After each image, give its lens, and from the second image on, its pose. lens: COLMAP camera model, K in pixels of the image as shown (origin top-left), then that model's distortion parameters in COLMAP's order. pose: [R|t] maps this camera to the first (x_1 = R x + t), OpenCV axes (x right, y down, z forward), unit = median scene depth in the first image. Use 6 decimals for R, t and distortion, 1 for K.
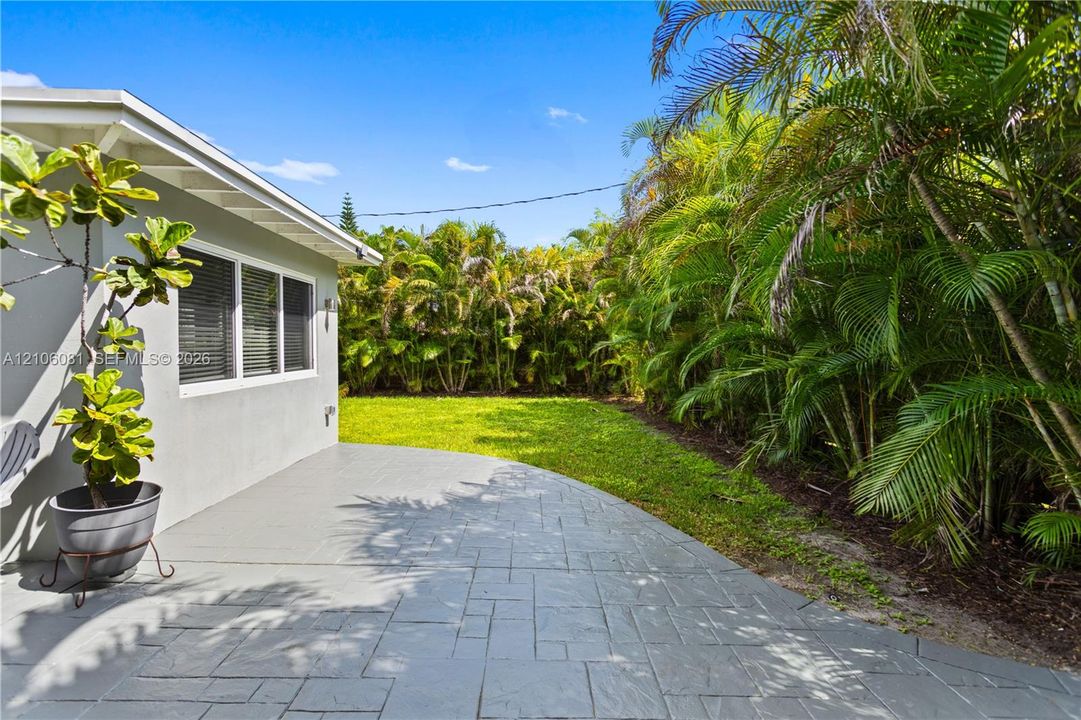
lens RADIAL K [[522.6, 0, 537.4], [0, 522.6, 359.8], [0, 0, 1]] dist [0.010214, -0.001134]
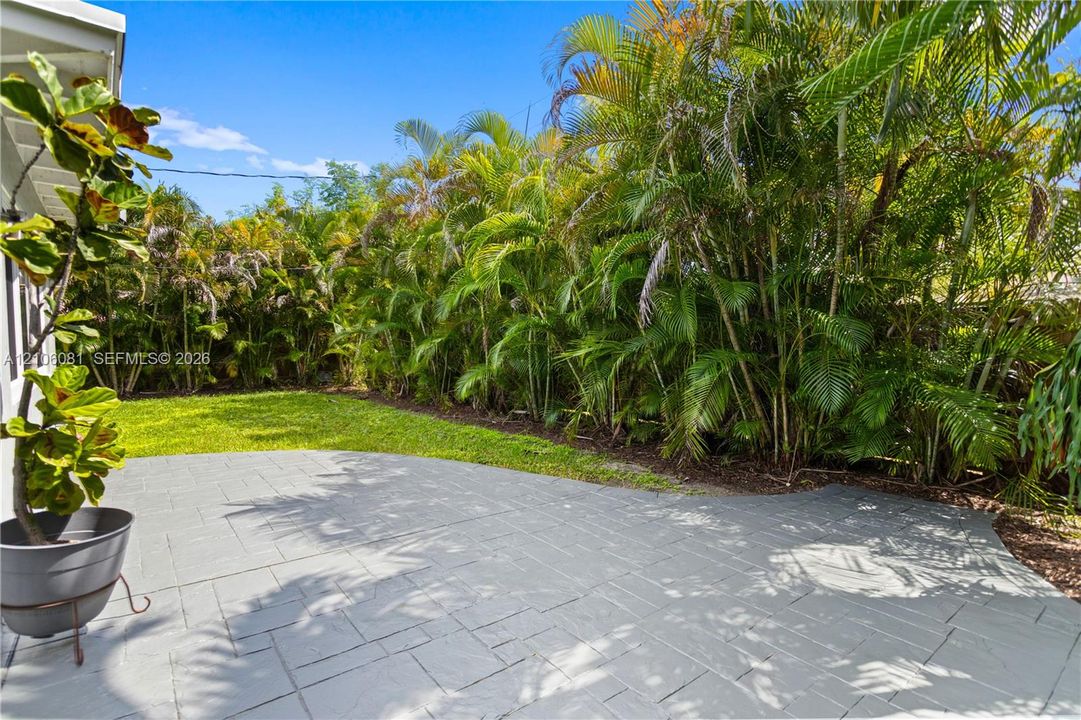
lens RADIAL K [[522.6, 0, 541.3], [0, 522.6, 355.1], [0, 0, 1]] dist [0.010214, -0.001134]
pose [[0.790670, -0.027241, 0.611636, -0.530881], [0.020431, 0.999627, 0.018110, 0.004829], [-0.611901, -0.001823, 0.790932, -0.026178]]
